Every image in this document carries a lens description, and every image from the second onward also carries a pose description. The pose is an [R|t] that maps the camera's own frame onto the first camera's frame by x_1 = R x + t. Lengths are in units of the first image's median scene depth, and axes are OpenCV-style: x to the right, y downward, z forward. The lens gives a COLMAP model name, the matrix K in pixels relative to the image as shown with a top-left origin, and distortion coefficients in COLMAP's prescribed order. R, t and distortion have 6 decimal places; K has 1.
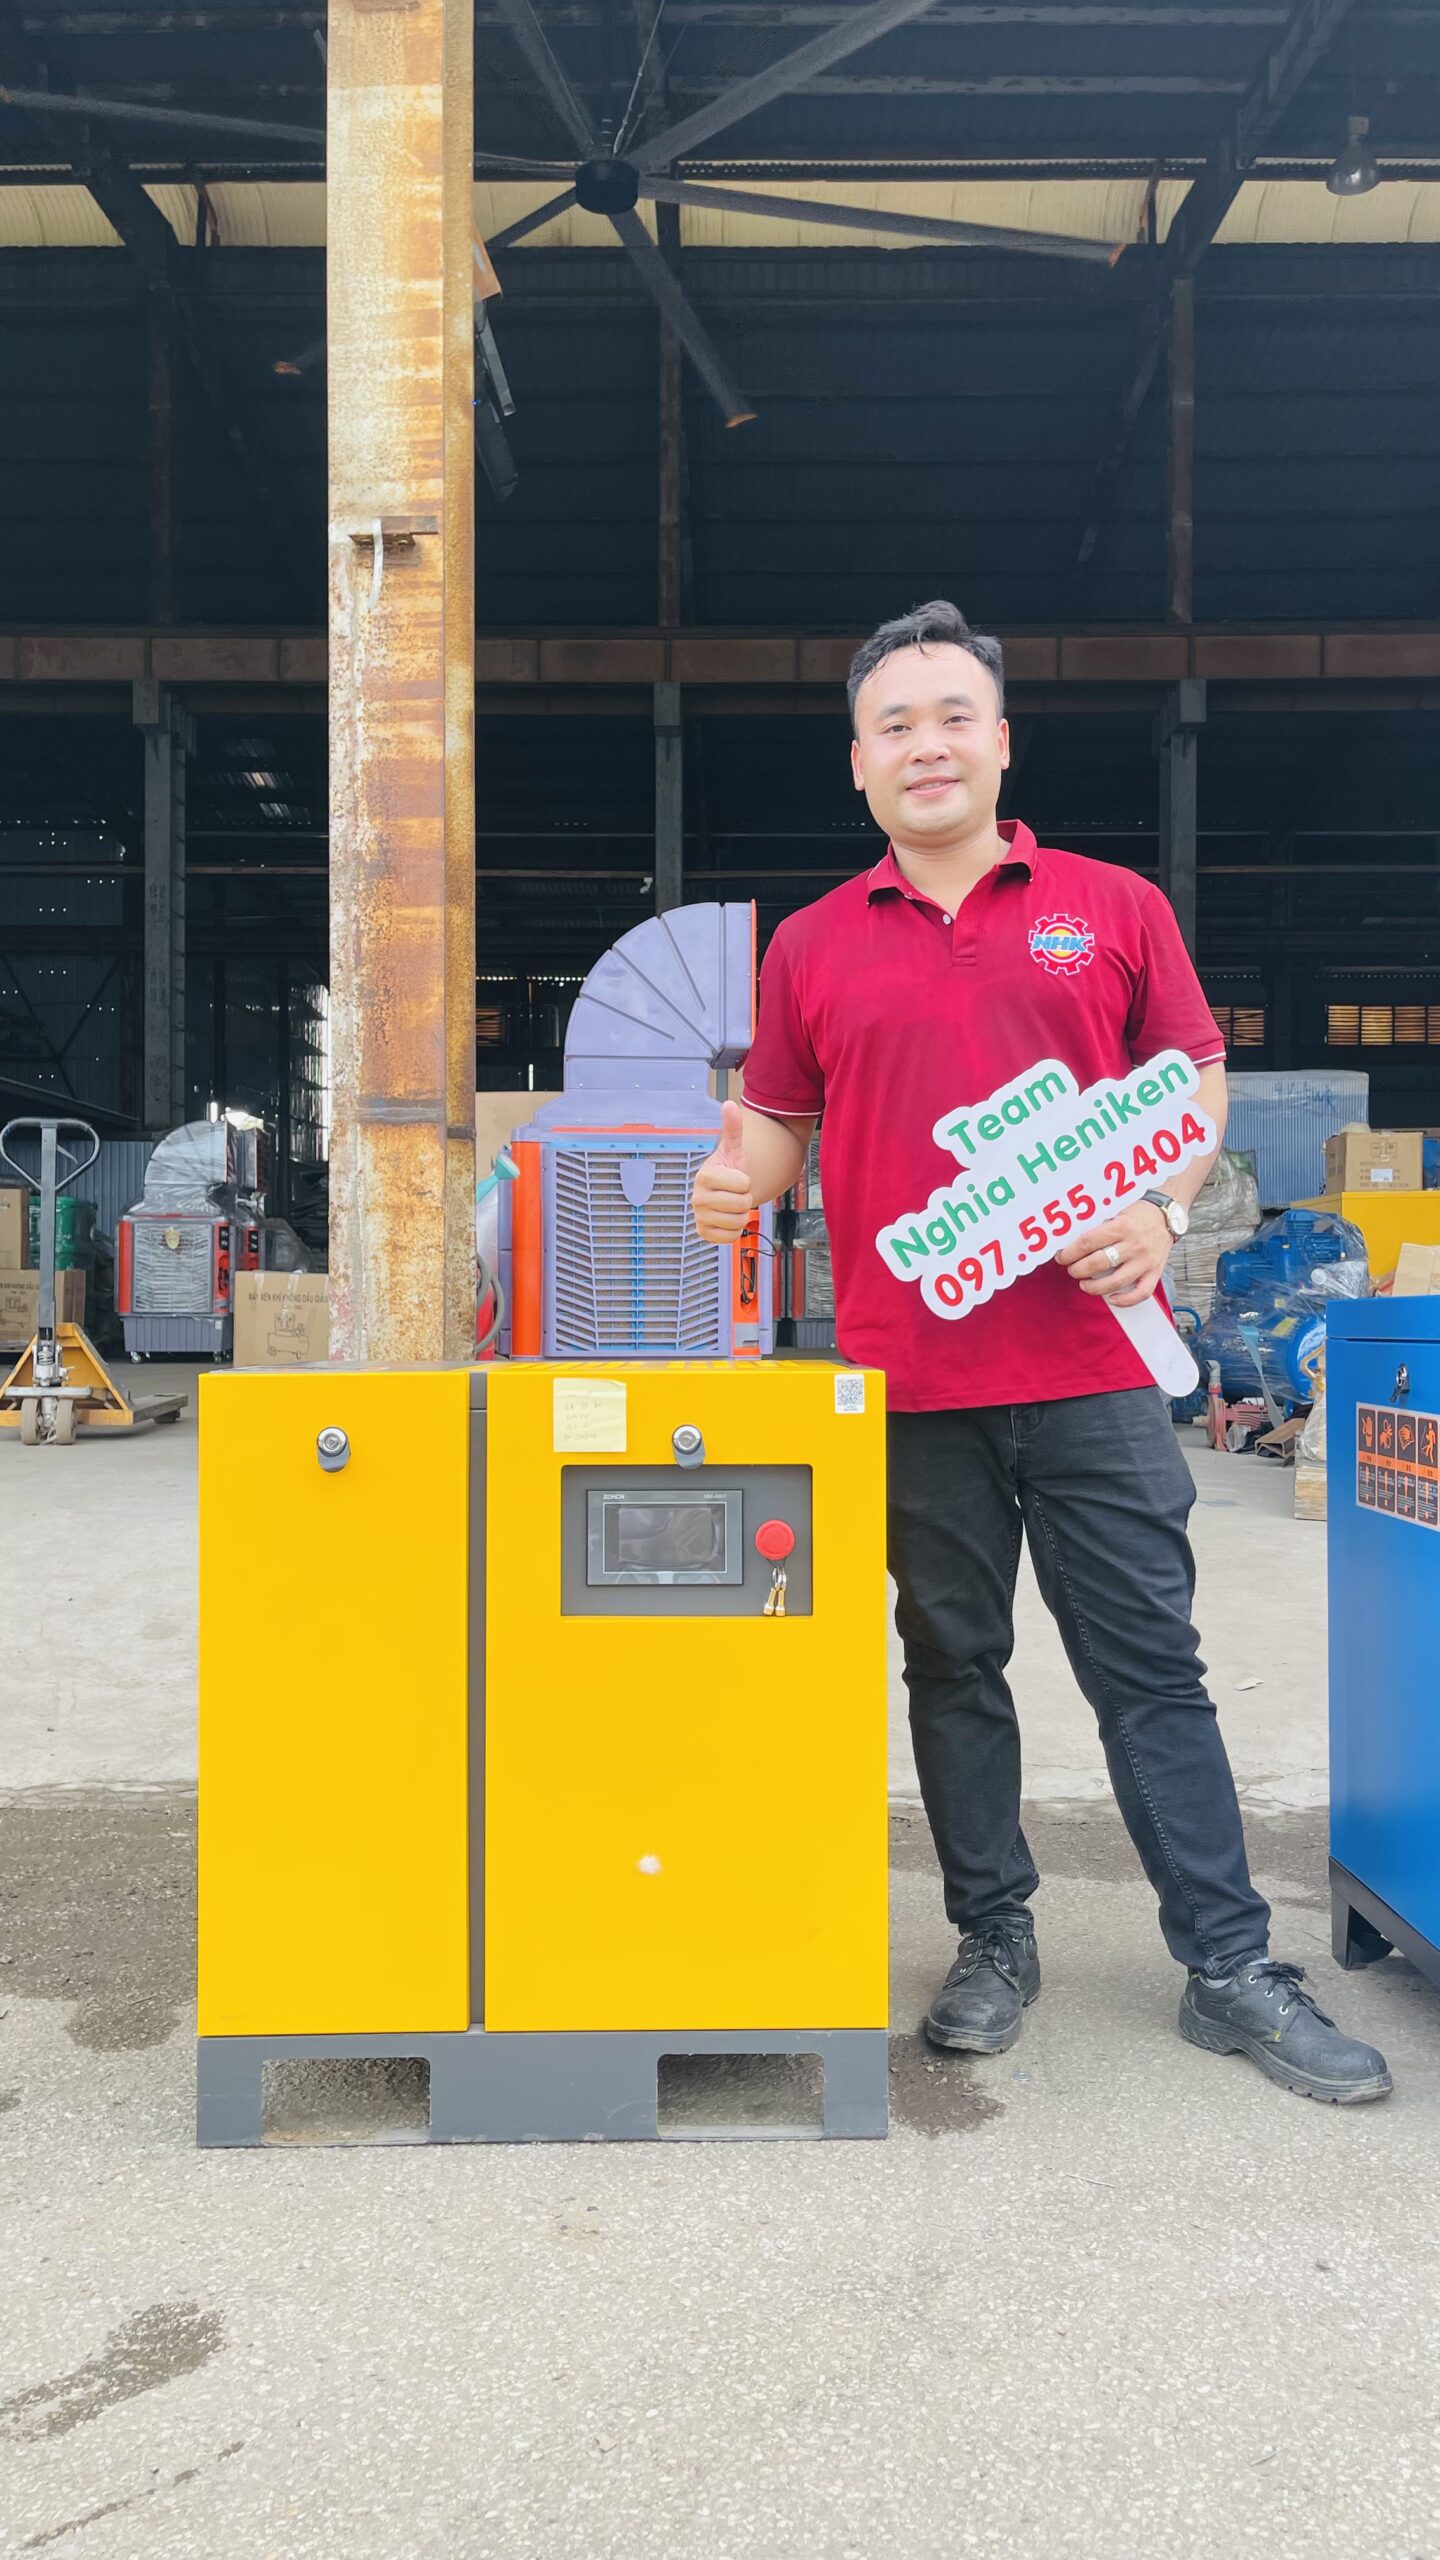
lens RADIAL K [[1871.0, 0, 726.1], [0, 1871.0, 1320.4], [0, 0, 1]] dist [0.110495, -0.160396]
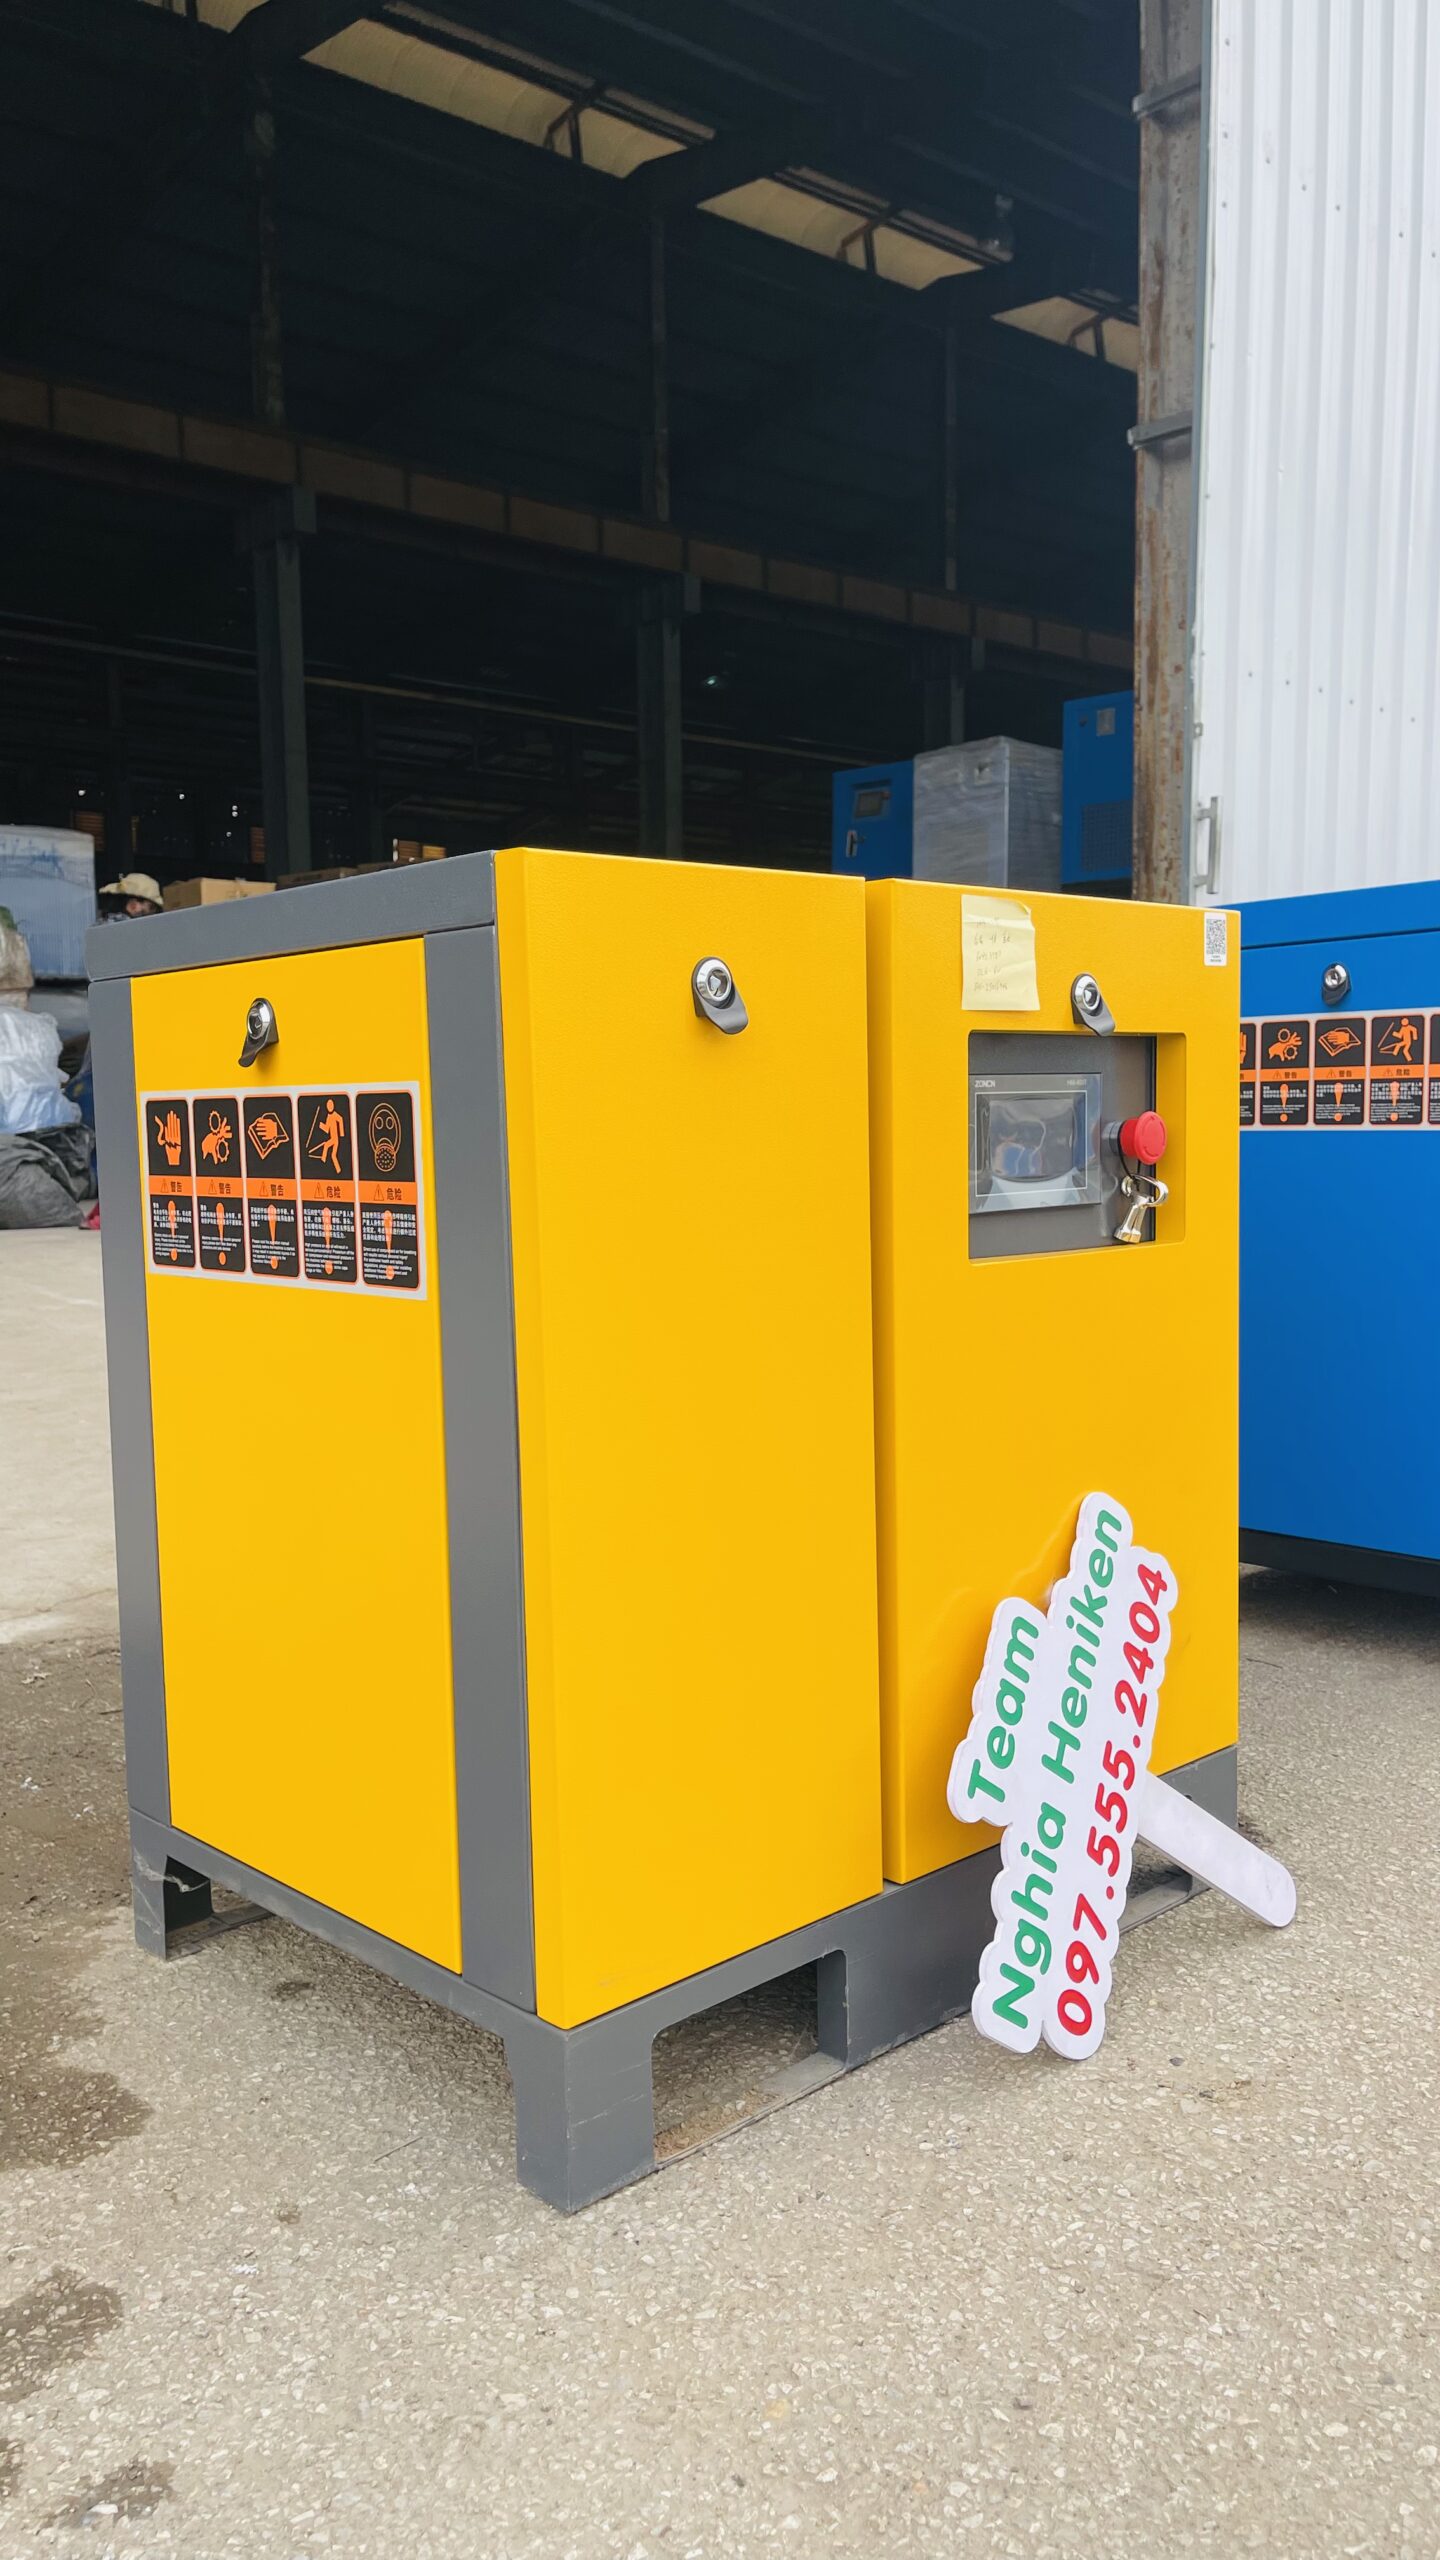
lens RADIAL K [[1906.6, 0, 720.0], [0, 1906.6, 1280.0], [0, 0, 1]] dist [0.026307, -0.007230]
pose [[0.754078, -0.073481, 0.652662, -0.228428], [0.022541, 0.996032, 0.086097, 0.040217], [-0.656398, -0.050212, 0.752742, 0.210335]]
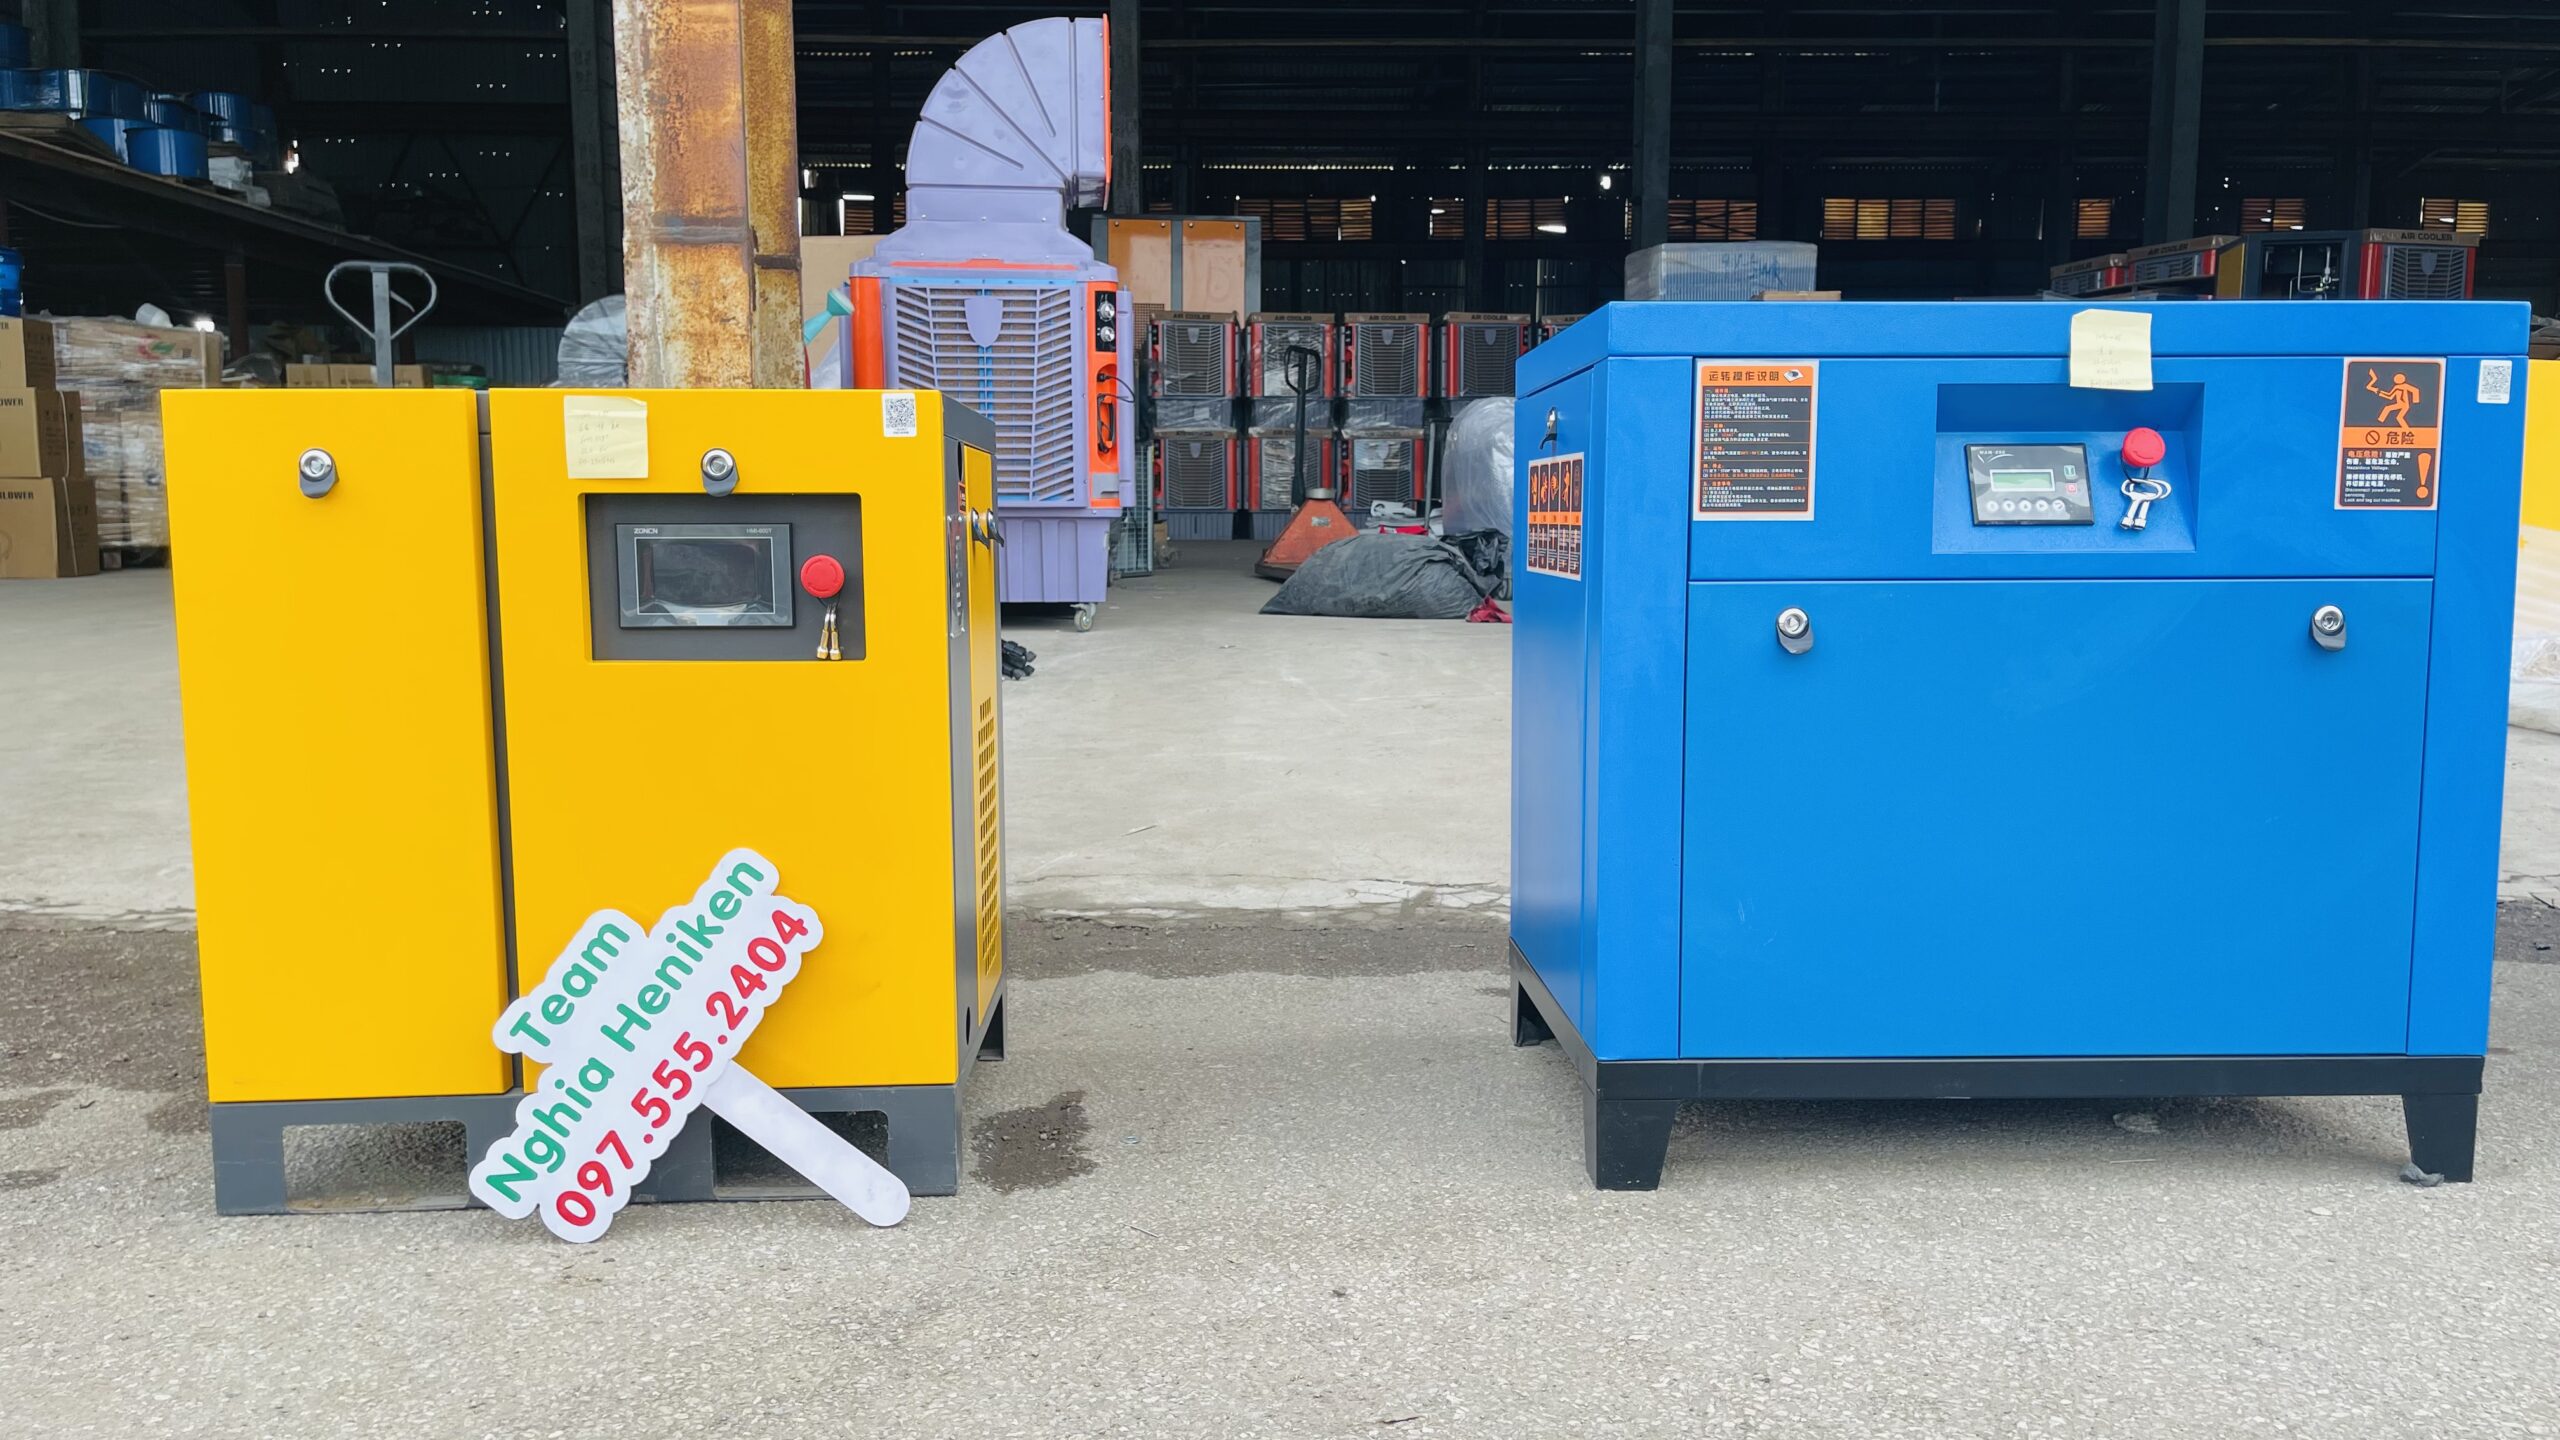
lens RADIAL K [[1889.5, 0, 1291.4], [0, 1889.5, 728.2], [0, 0, 1]] dist [0.060309, -0.075714]
pose [[0.999349, -0.006529, 0.035469, 0.085642], [0.002772, 0.994475, 0.104936, 0.036266], [-0.035958, -0.104769, 0.993846, 0.022969]]
